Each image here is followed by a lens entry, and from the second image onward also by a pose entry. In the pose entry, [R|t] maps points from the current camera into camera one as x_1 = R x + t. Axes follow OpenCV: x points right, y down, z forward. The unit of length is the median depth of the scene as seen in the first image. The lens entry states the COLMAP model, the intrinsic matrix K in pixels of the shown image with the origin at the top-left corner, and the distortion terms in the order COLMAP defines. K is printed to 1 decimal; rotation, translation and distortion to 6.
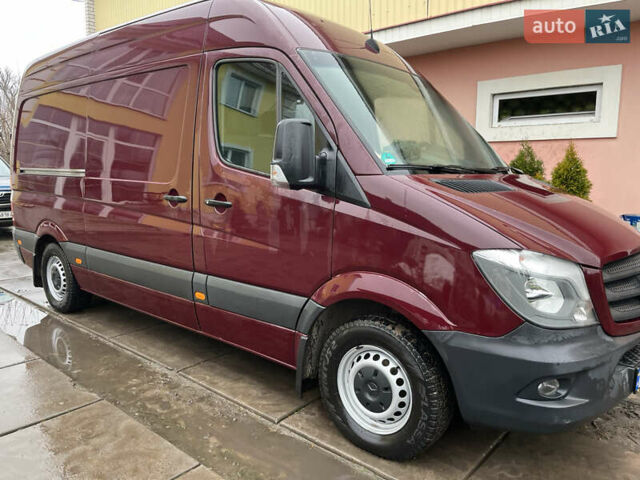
lens RADIAL K [[486.8, 0, 320.0], [0, 486.8, 240.0], [0, 0, 1]] dist [0.082170, -0.089736]
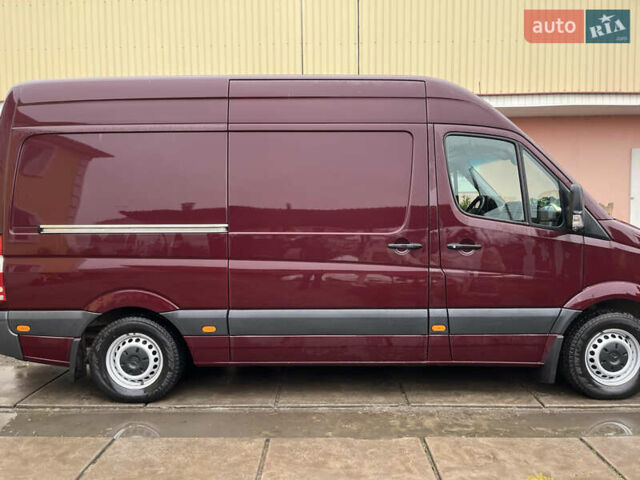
lens RADIAL K [[486.8, 0, 320.0], [0, 486.8, 240.0], [0, 0, 1]] dist [0.082170, -0.089736]
pose [[0.759838, -0.056722, 0.647633, -1.230762], [0.109189, 0.993170, -0.041121, -0.077767], [-0.640878, 0.101960, 0.760842, 0.283823]]
